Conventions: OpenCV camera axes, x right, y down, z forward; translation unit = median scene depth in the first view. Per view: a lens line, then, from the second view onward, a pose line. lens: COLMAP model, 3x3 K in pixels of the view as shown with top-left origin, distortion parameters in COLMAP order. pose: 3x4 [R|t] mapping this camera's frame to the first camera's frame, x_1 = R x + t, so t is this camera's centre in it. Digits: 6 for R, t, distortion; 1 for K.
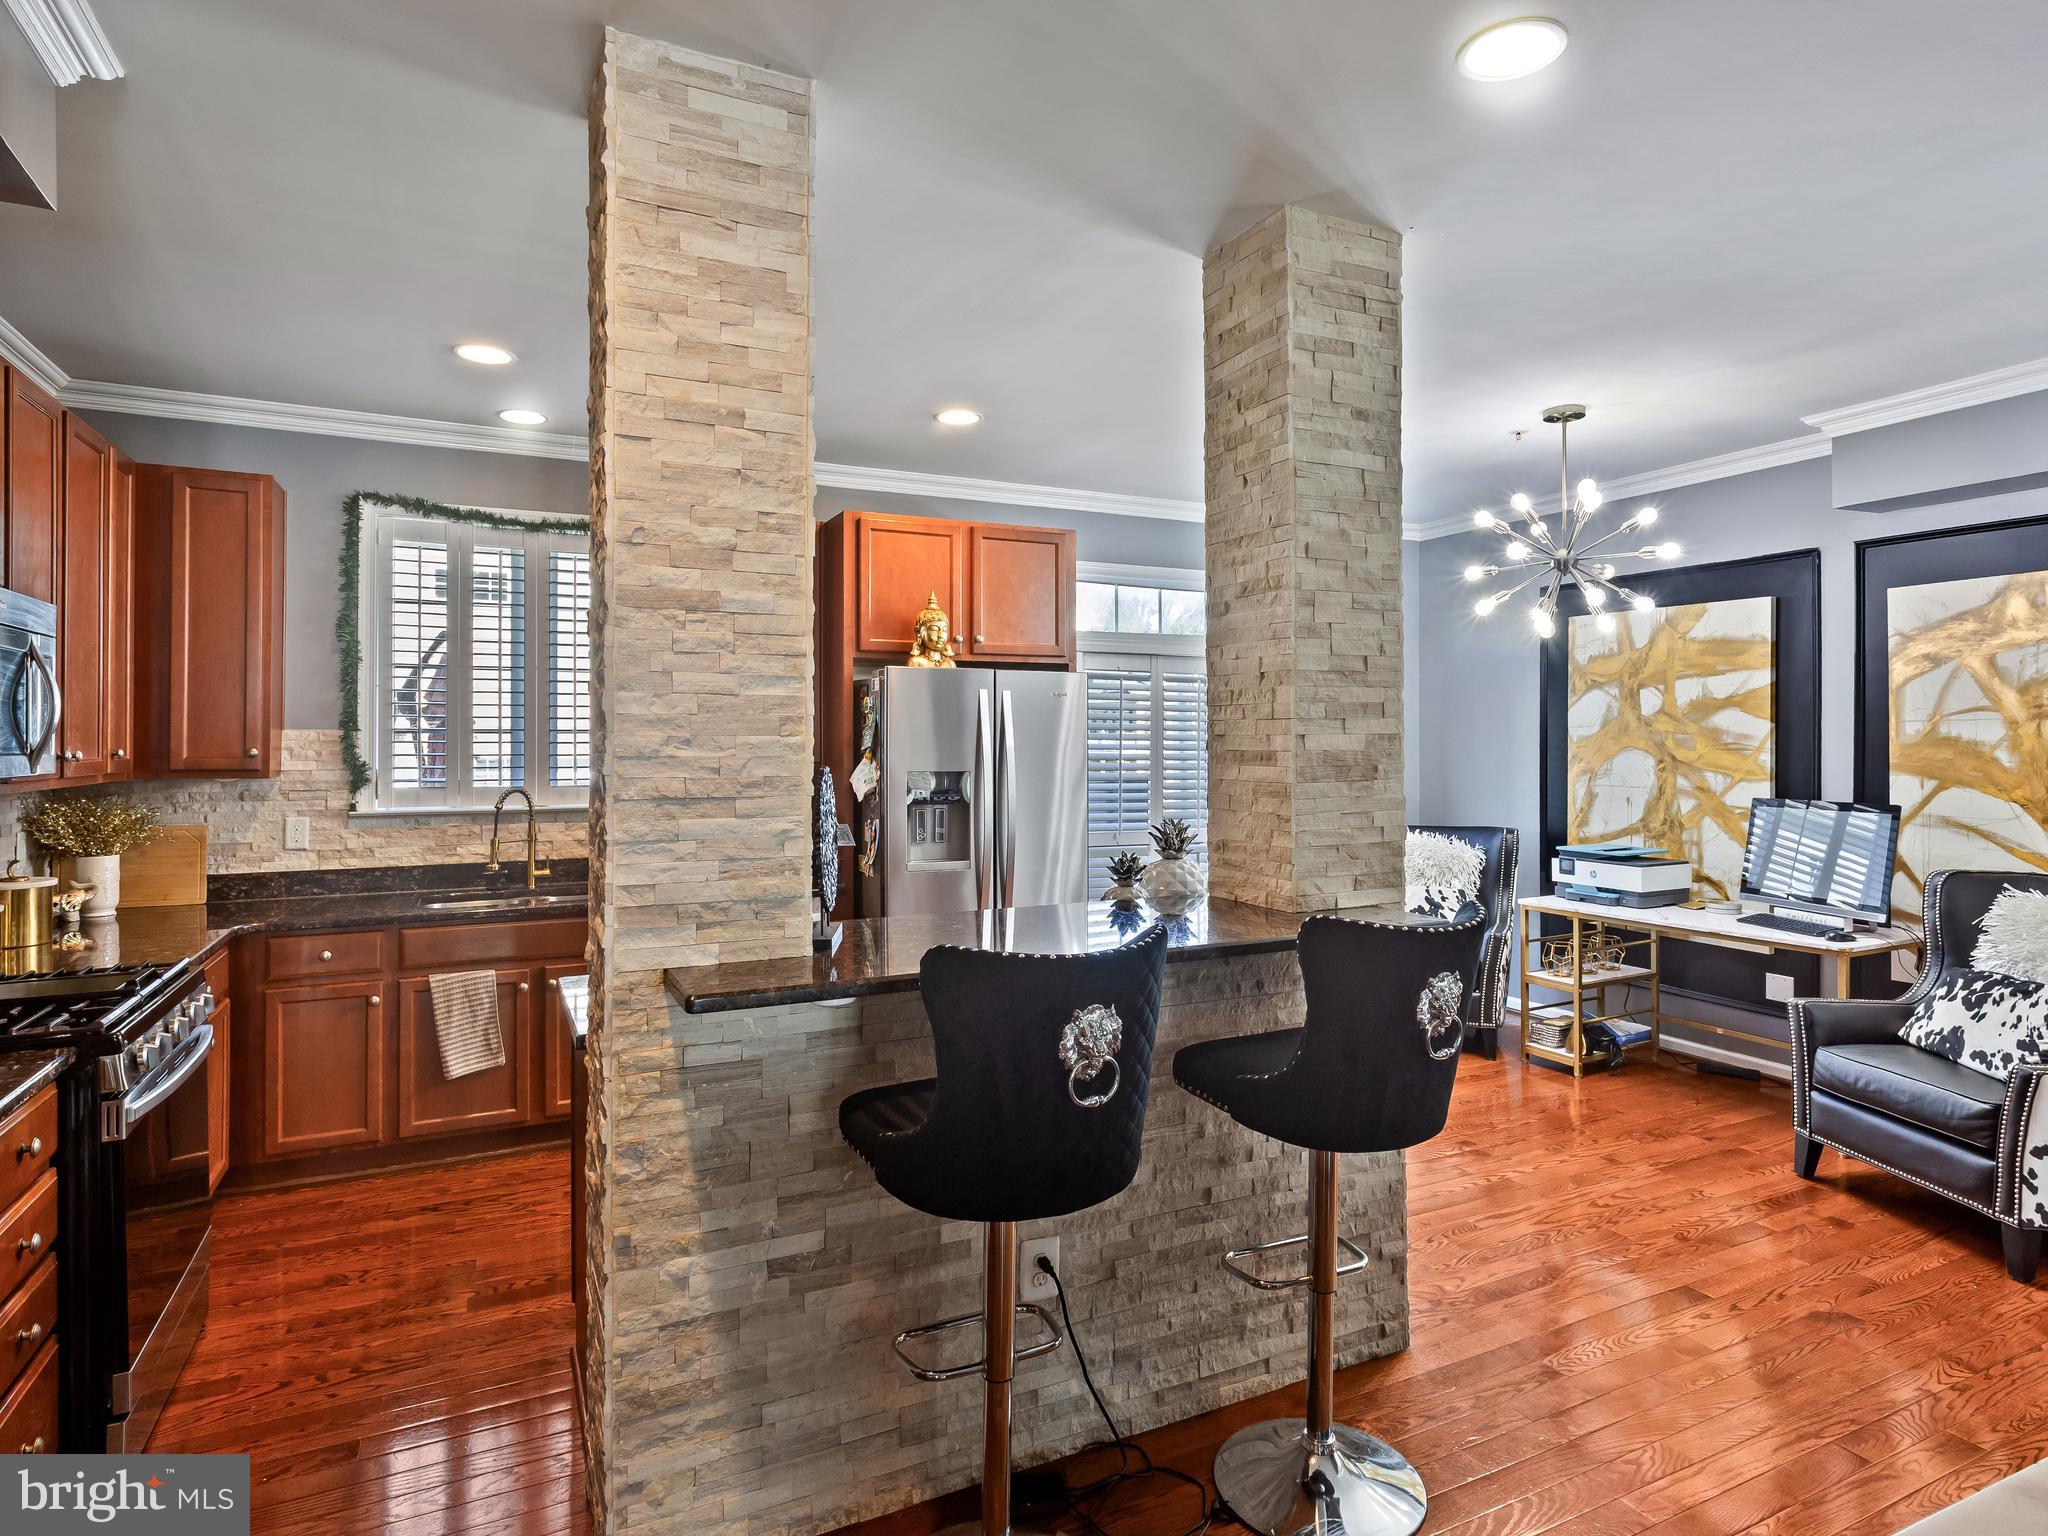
lens RADIAL K [[1141.5, 0, 1051.7], [0, 1141.5, 736.9], [0, 0, 1]] dist [0.006615, 0.001496]
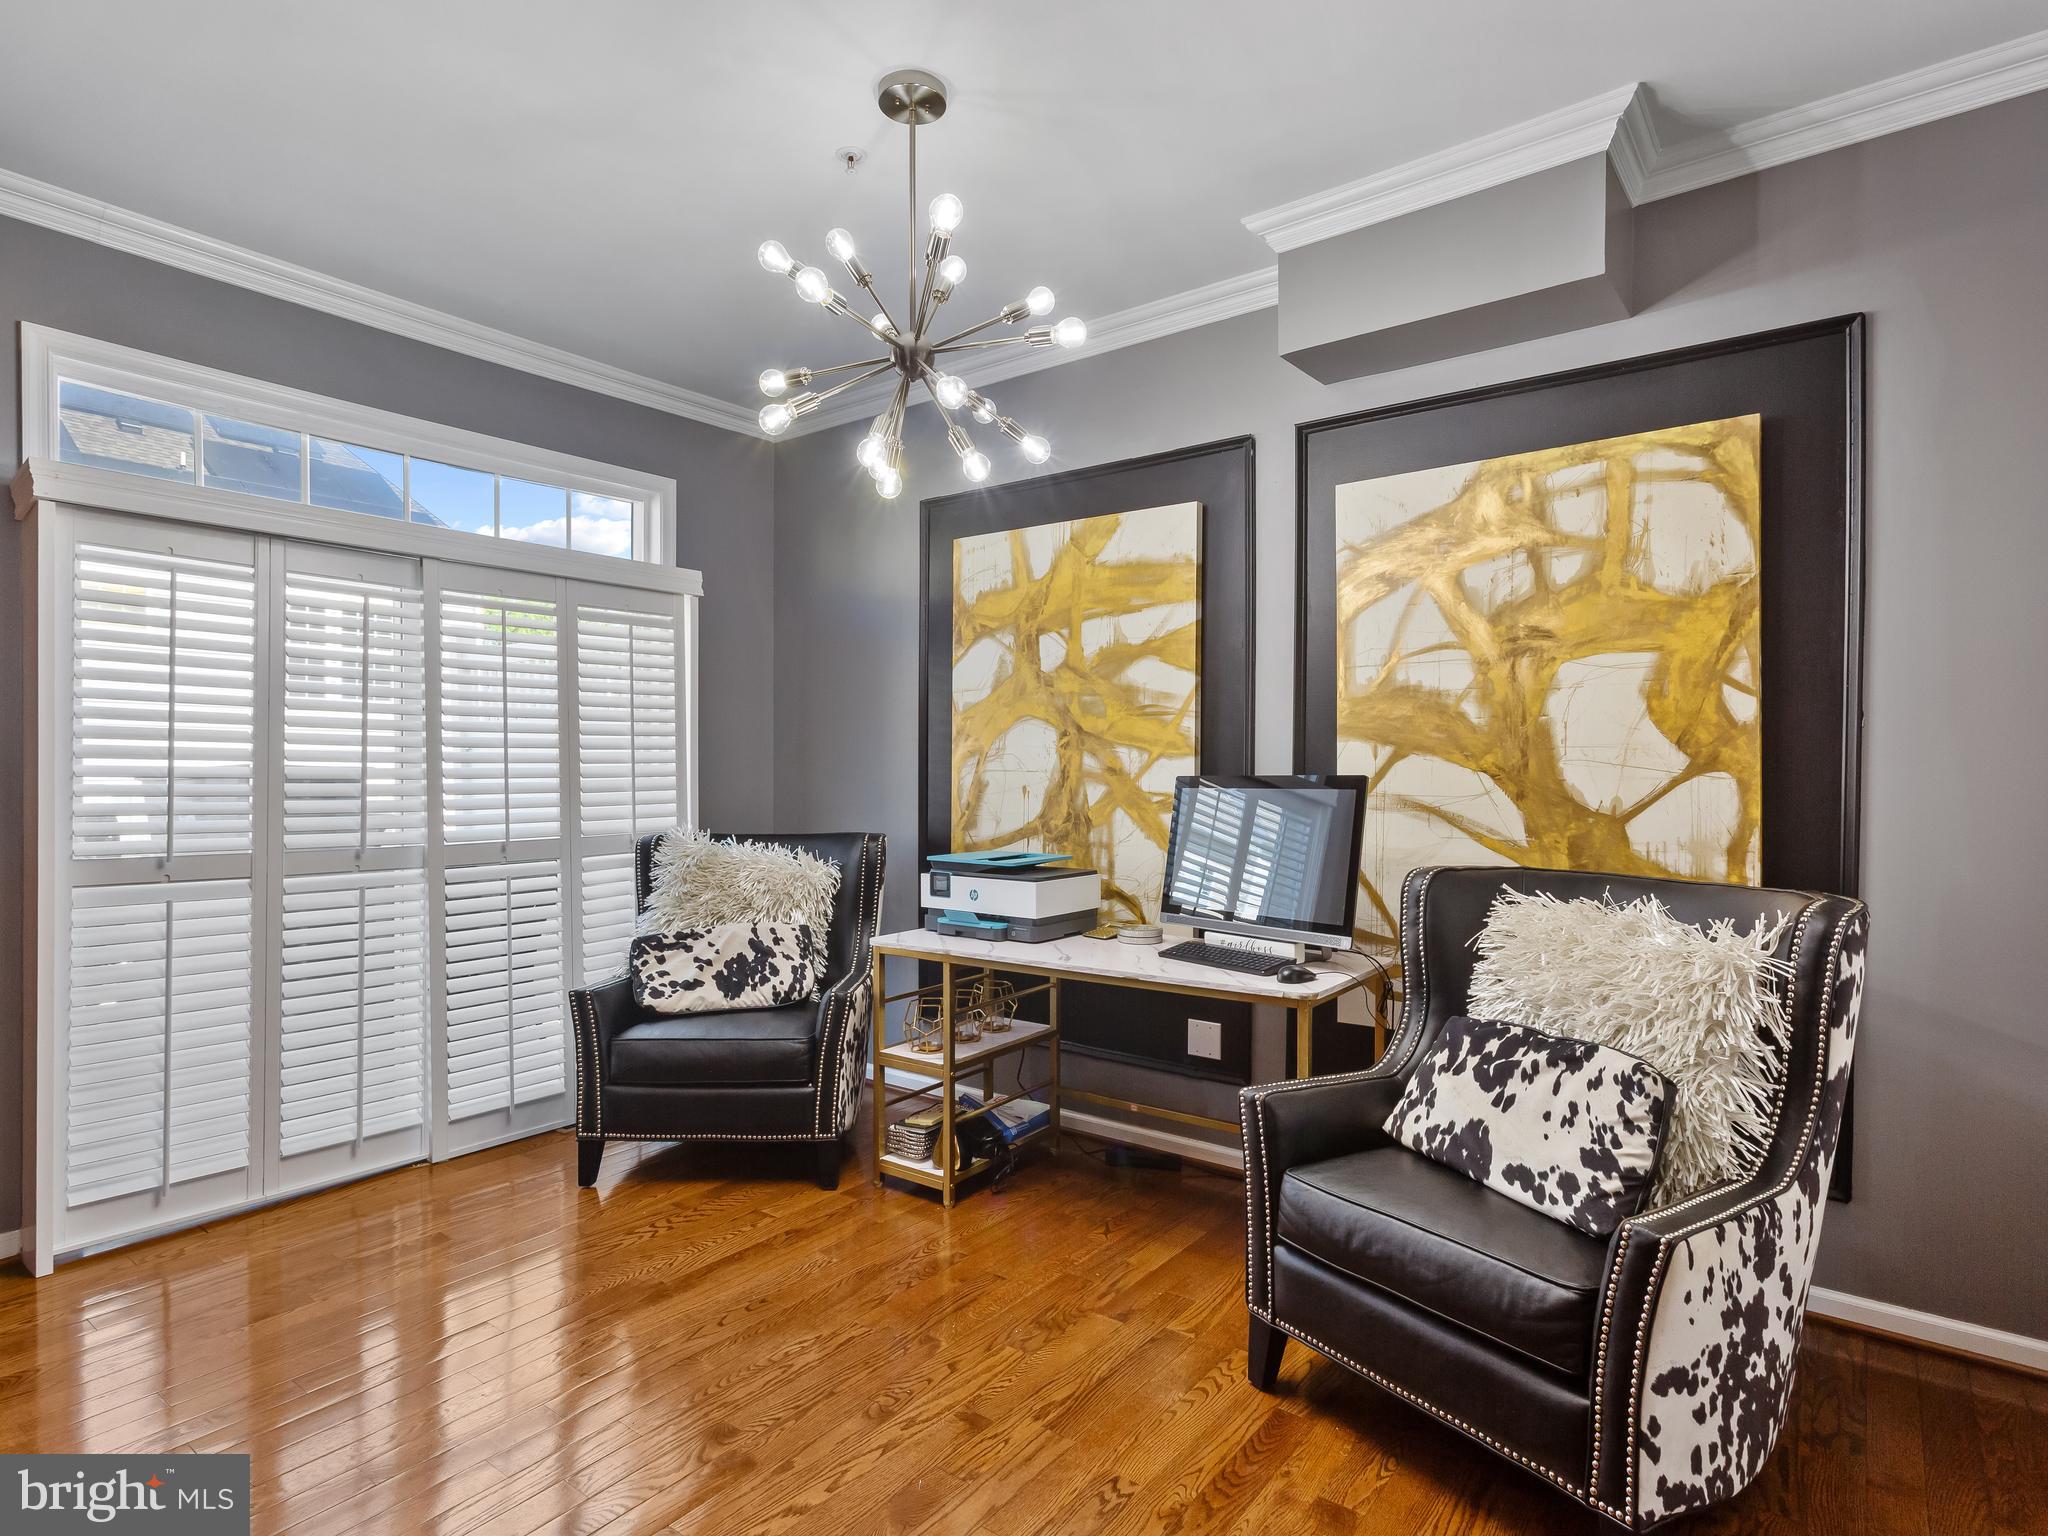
lens RADIAL K [[1096.0, 0, 1035.5], [0, 1096.0, 744.9], [0, 0, 1]] dist [0.003259, 0.001215]
pose [[0.898746, 0.014033, 0.438246, 0.231354], [-0.004969, 0.999750, -0.021822, 0.047593], [-0.438442, 0.017435, 0.898590, 0.418848]]
